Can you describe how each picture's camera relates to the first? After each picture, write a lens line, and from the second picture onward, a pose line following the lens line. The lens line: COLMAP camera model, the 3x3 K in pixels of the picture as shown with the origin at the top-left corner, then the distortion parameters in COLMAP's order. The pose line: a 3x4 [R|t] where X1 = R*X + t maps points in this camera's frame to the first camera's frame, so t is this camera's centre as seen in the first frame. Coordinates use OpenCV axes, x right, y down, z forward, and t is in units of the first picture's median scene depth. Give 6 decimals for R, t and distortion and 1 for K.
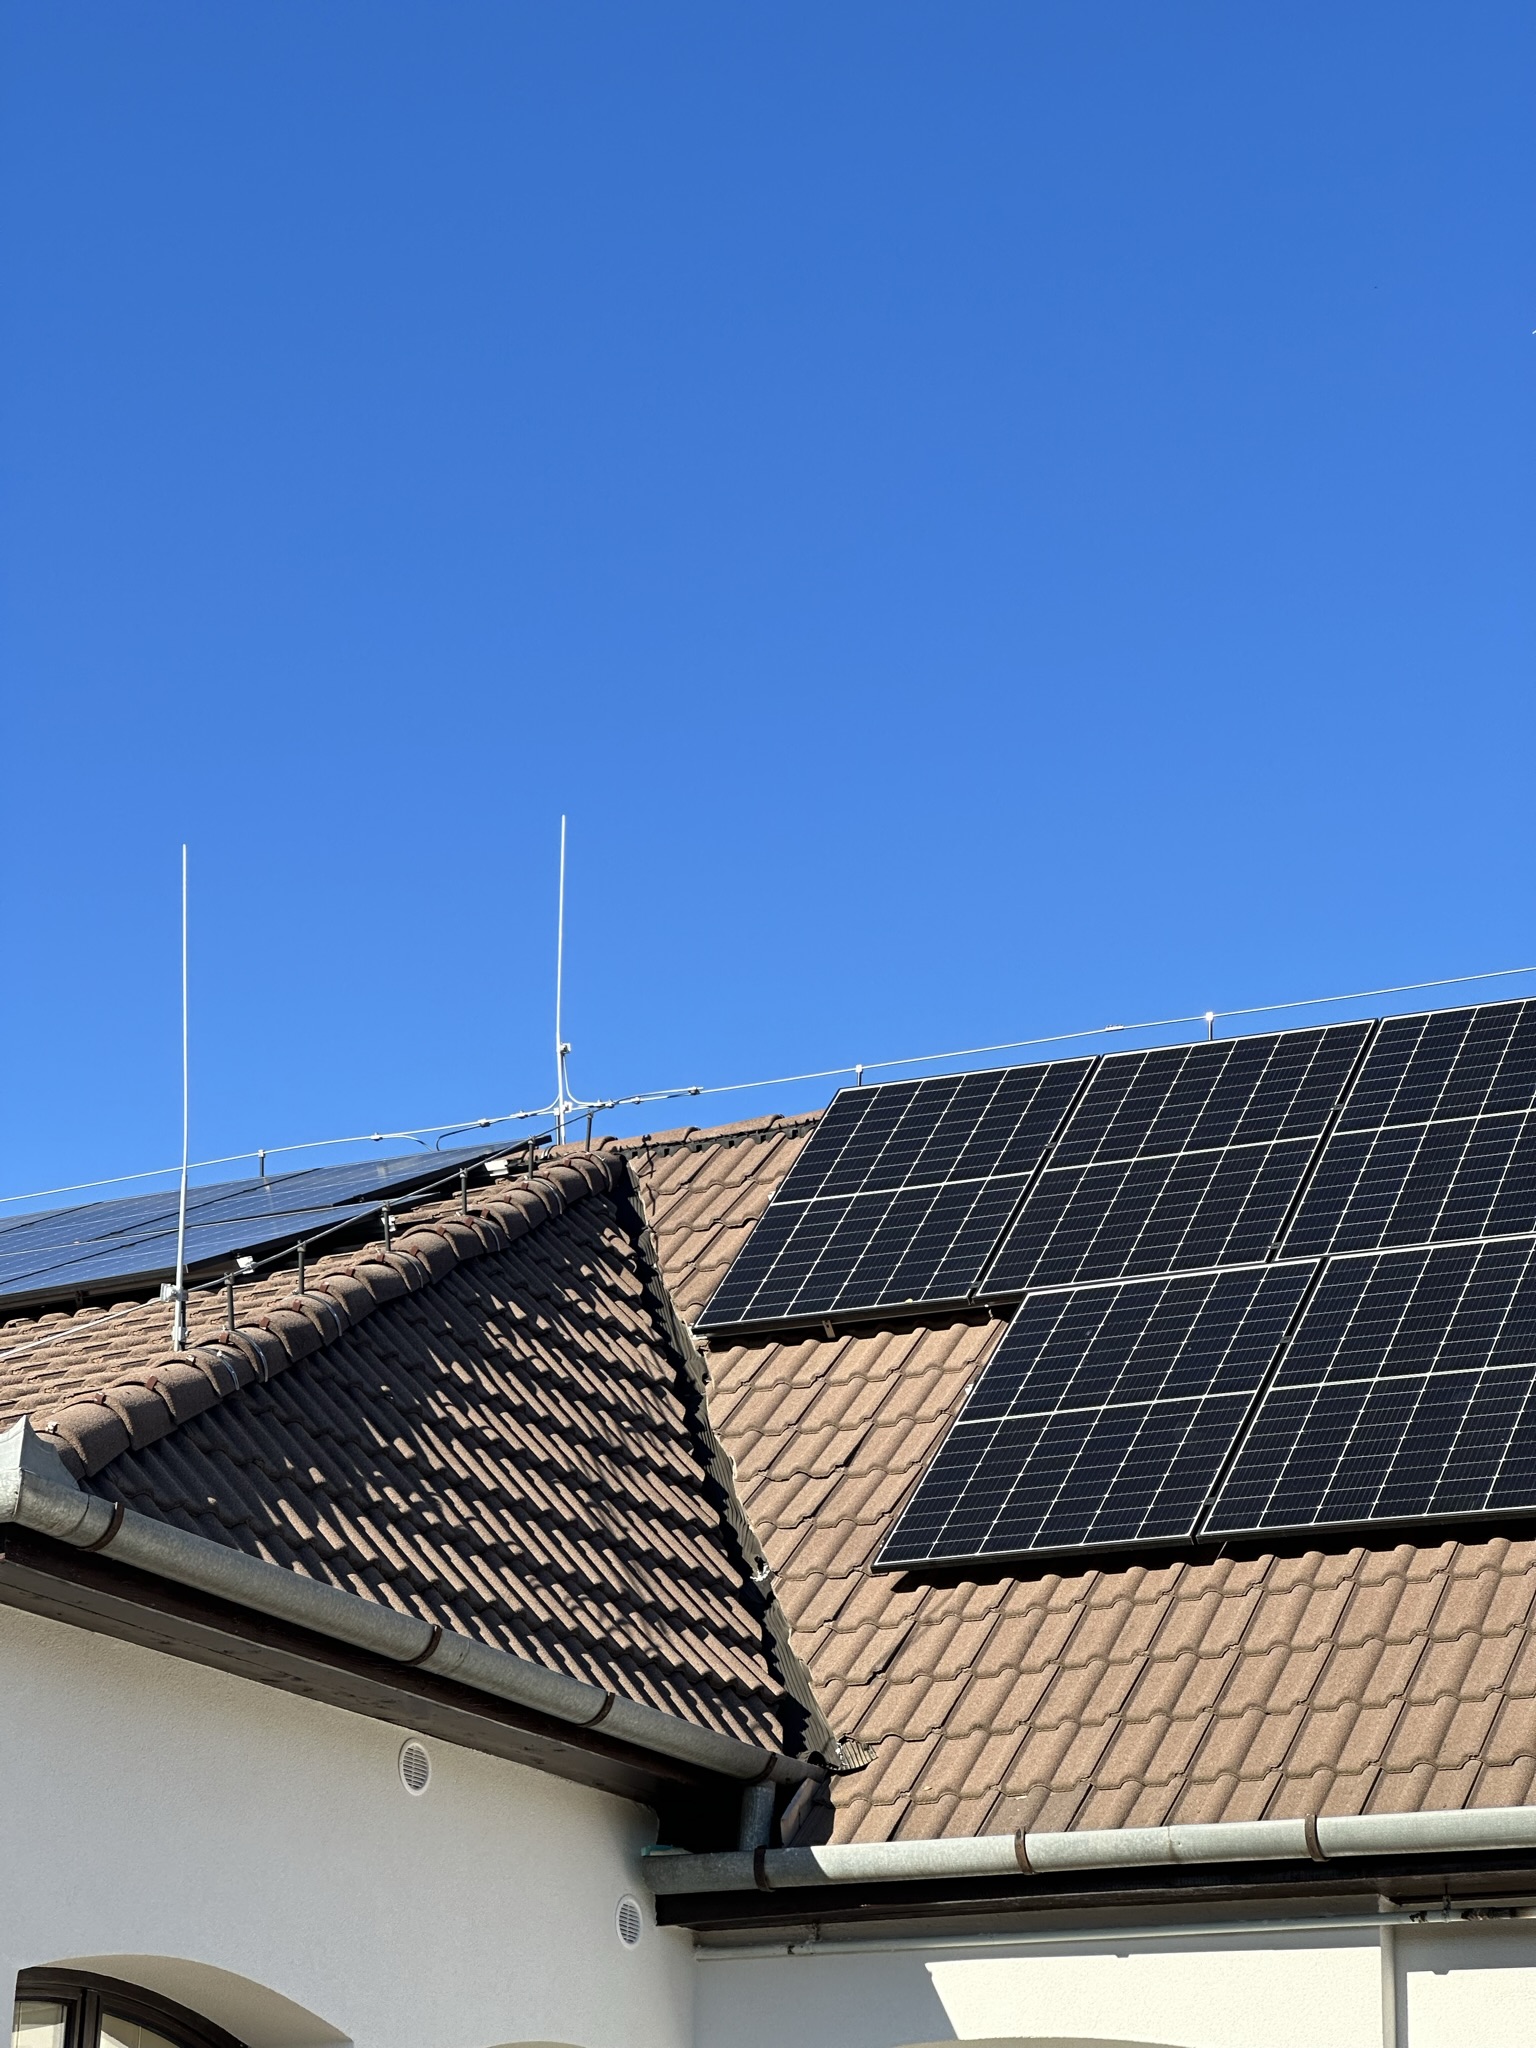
lens RADIAL K [[4651.5, 0, 771.7], [0, 4651.5, 1023.4], [0, 0, 1]] dist [0.312831, 0.000000]
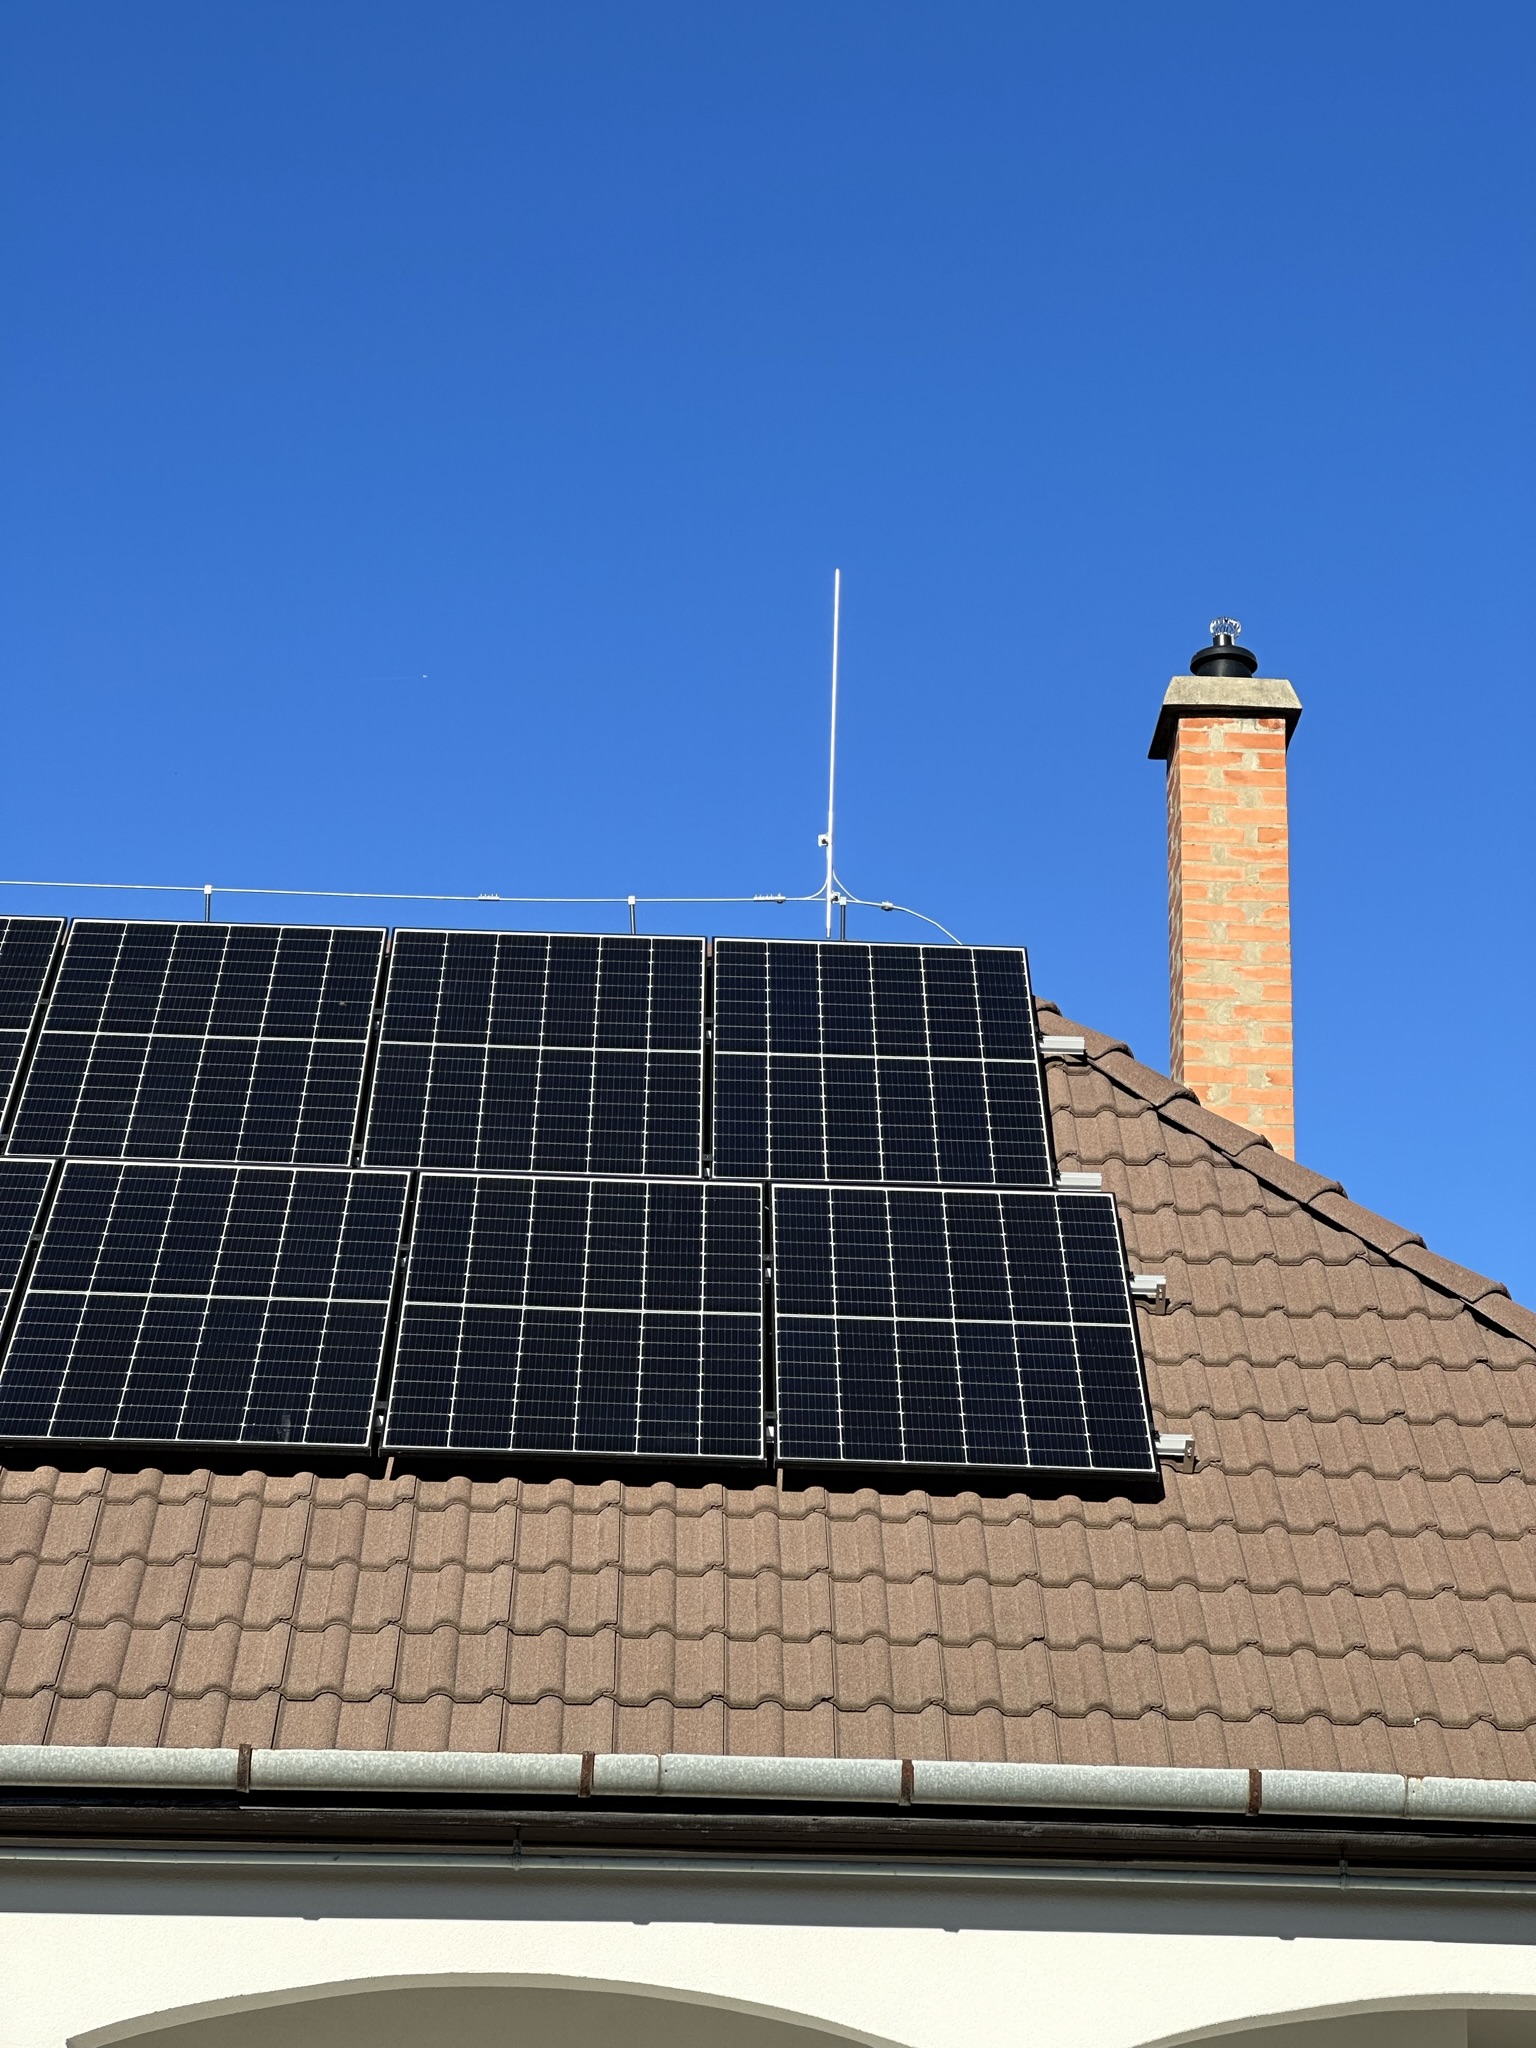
lens RADIAL K [[4651.5, 0, 768.4], [0, 4651.5, 1025.1], [0, 0, 1]] dist [0.312831, 0.000000]
pose [[0.871314, 0.161867, 0.463260, -0.214507], [-0.166175, 0.985583, -0.031824, 0.031580], [-0.461732, -0.049254, 0.885651, 0.099957]]
